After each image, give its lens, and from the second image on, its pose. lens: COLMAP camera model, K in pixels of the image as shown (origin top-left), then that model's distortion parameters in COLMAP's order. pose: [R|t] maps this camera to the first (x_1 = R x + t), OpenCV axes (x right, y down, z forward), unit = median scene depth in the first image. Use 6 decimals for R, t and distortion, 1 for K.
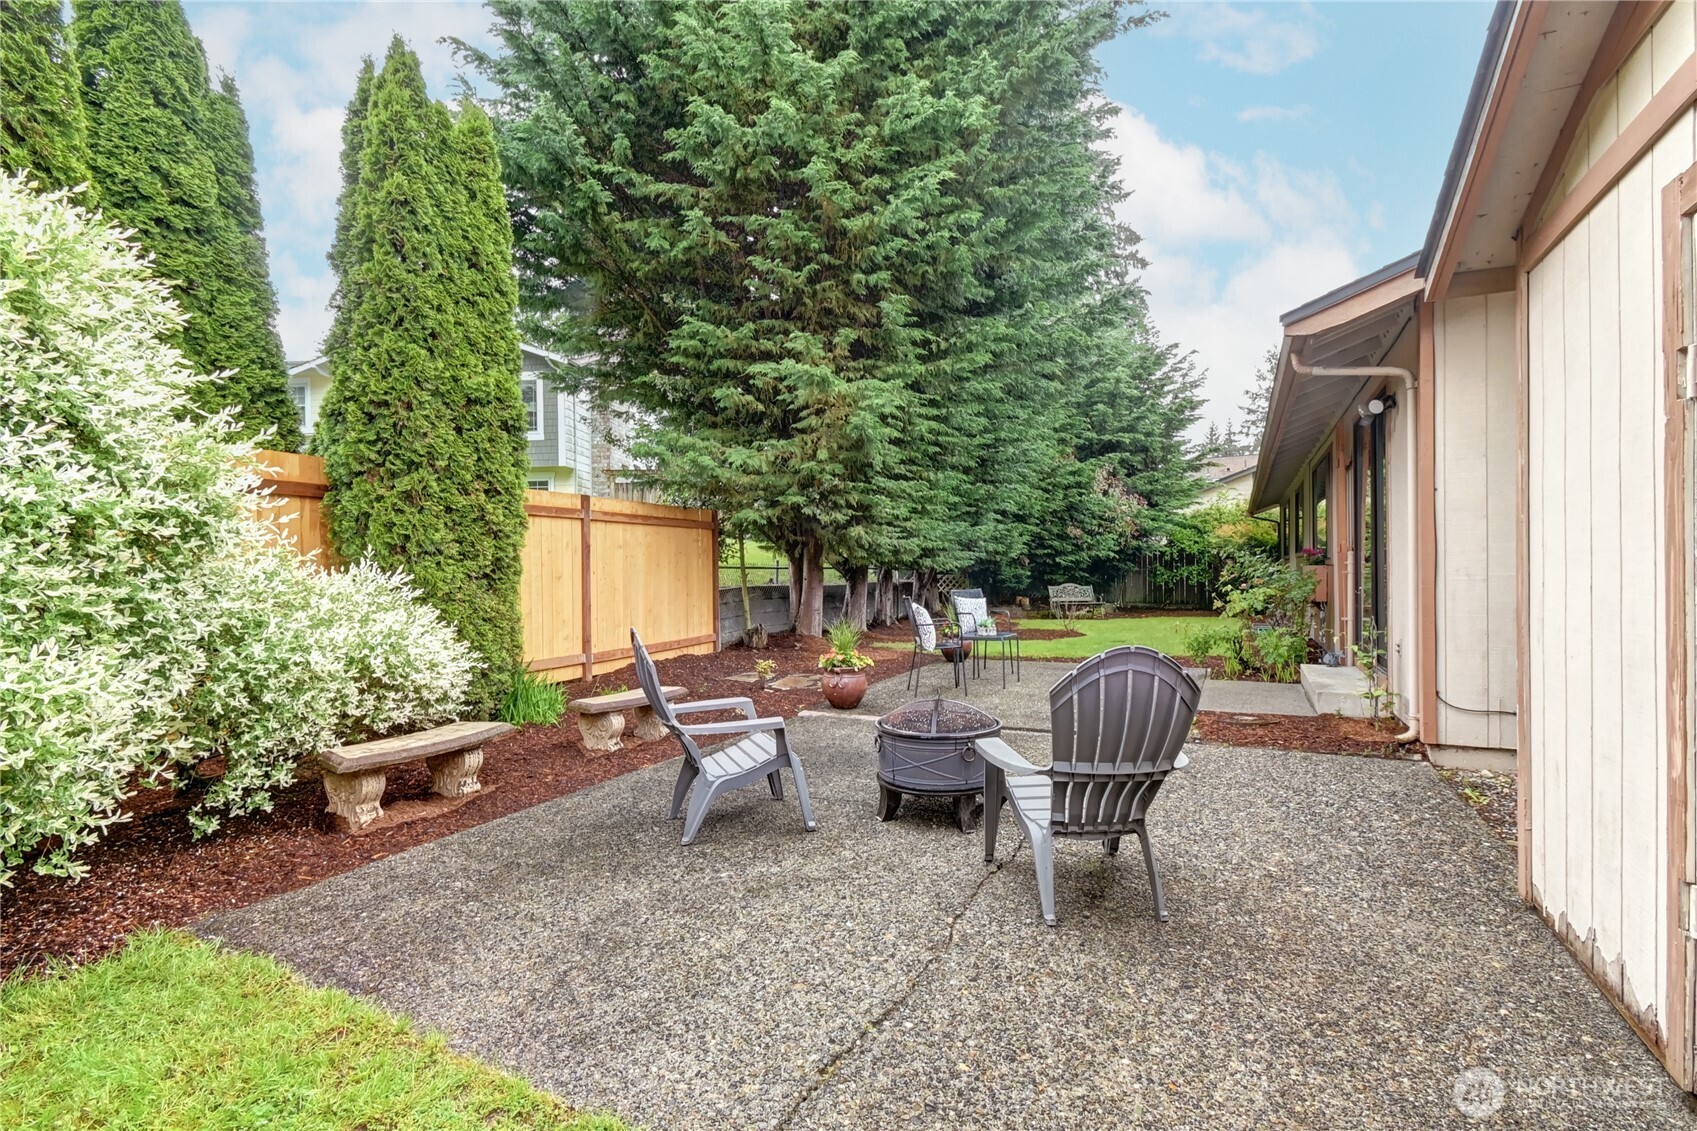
lens RADIAL K [[775.9, 0, 848.5], [0, 775.9, 565.5], [0, 0, 1]] dist [0.013805, -0.000001]
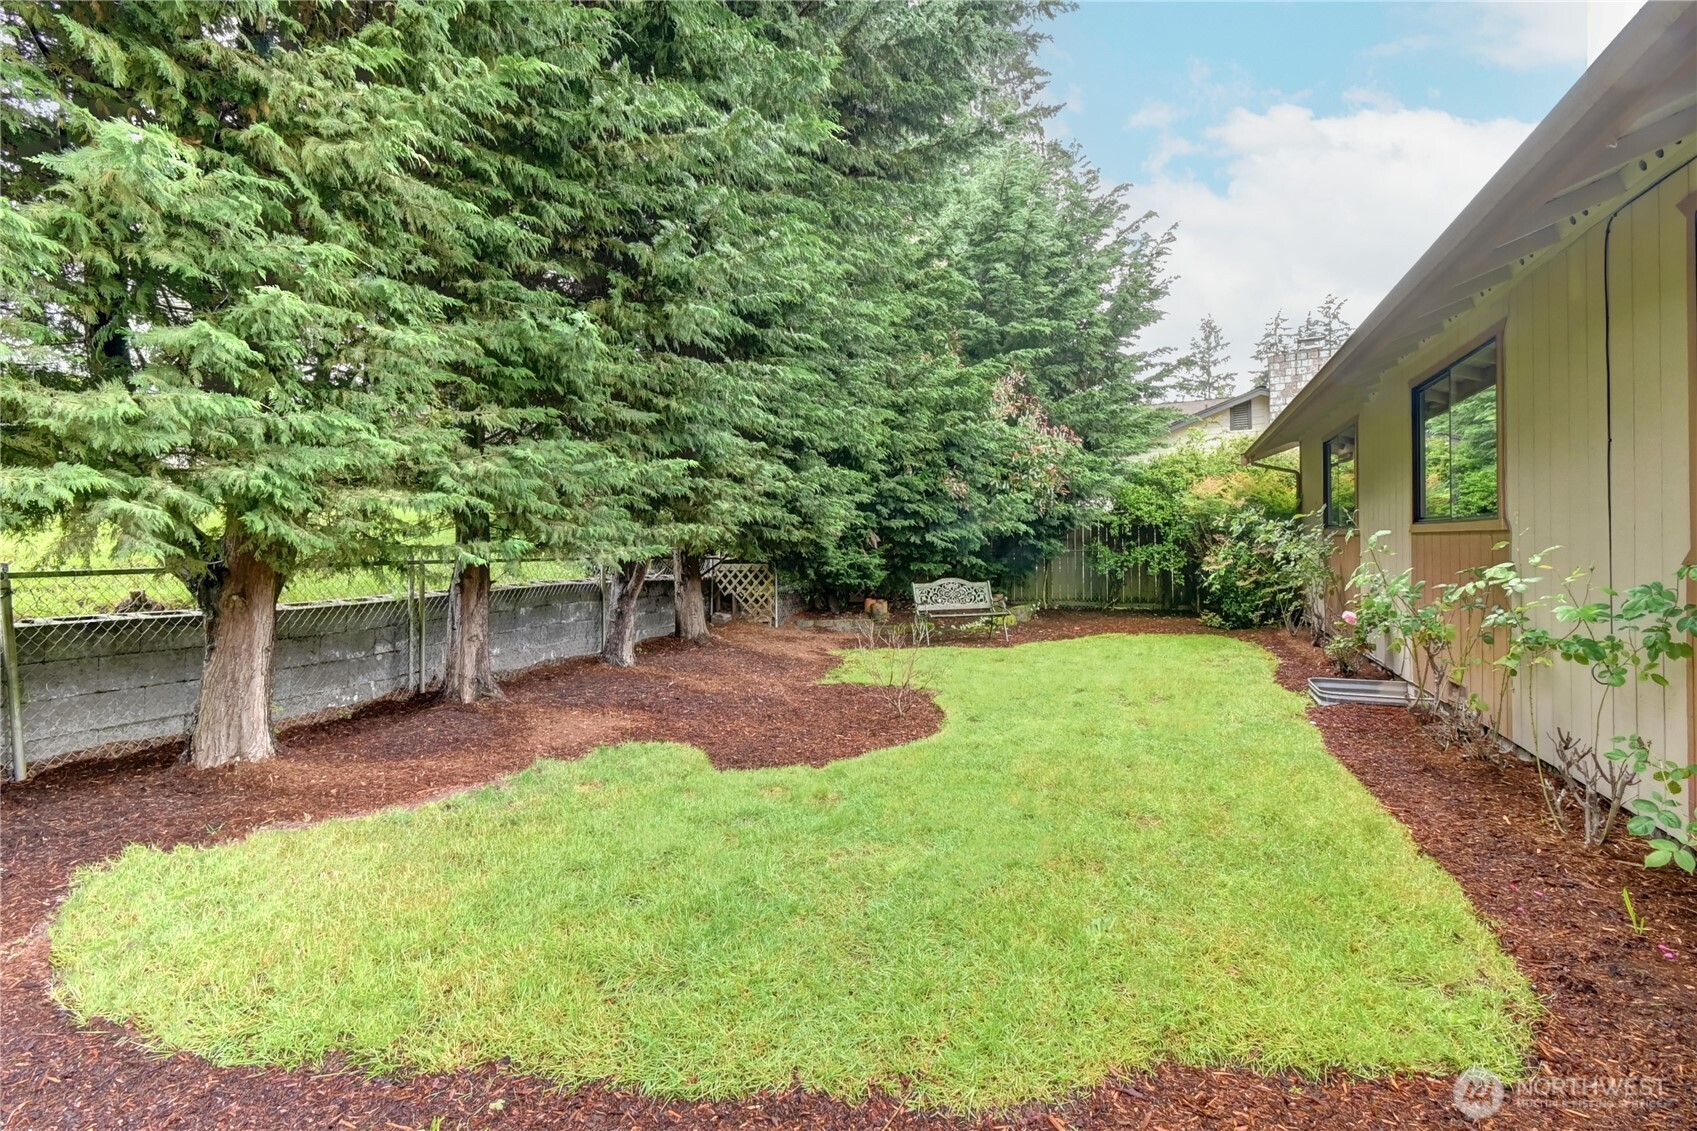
lens RADIAL K [[768.9, 0, 846.6], [0, 768.9, 531.9], [0, 0, 1]] dist [0.016404, 0.000151]
pose [[0.997662, -0.004031, 0.068218, 0.168409], [0.004645, 0.999950, -0.008837, -0.006331], [-0.068179, 0.009133, 0.997631, 0.436108]]
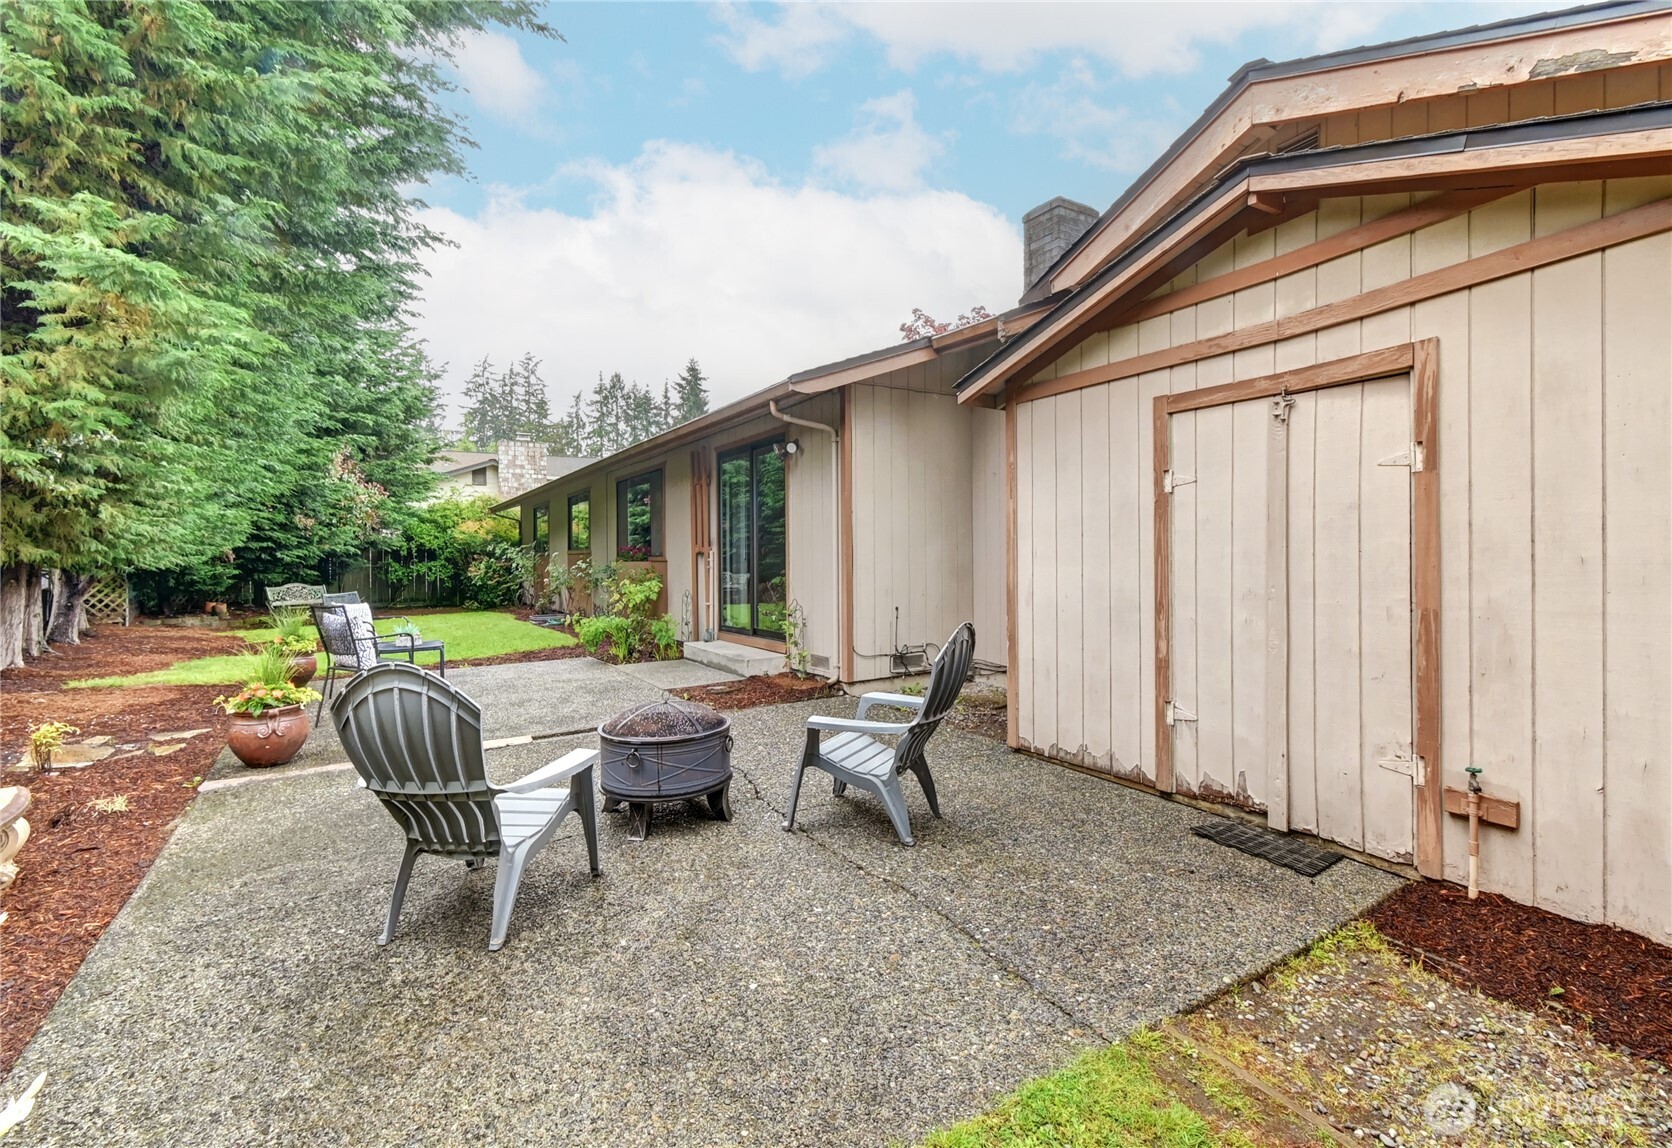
lens RADIAL K [[757.0, 0, 872.0], [0, 757.0, 555.2], [0, 0, 1]] dist [0.011361, 0.000165]
pose [[0.493906, 0.003485, 0.869508, -0.118901], [0.001989, 0.999985, -0.005138, -0.001637], [-0.869513, 0.004267, 0.493891, 0.059798]]
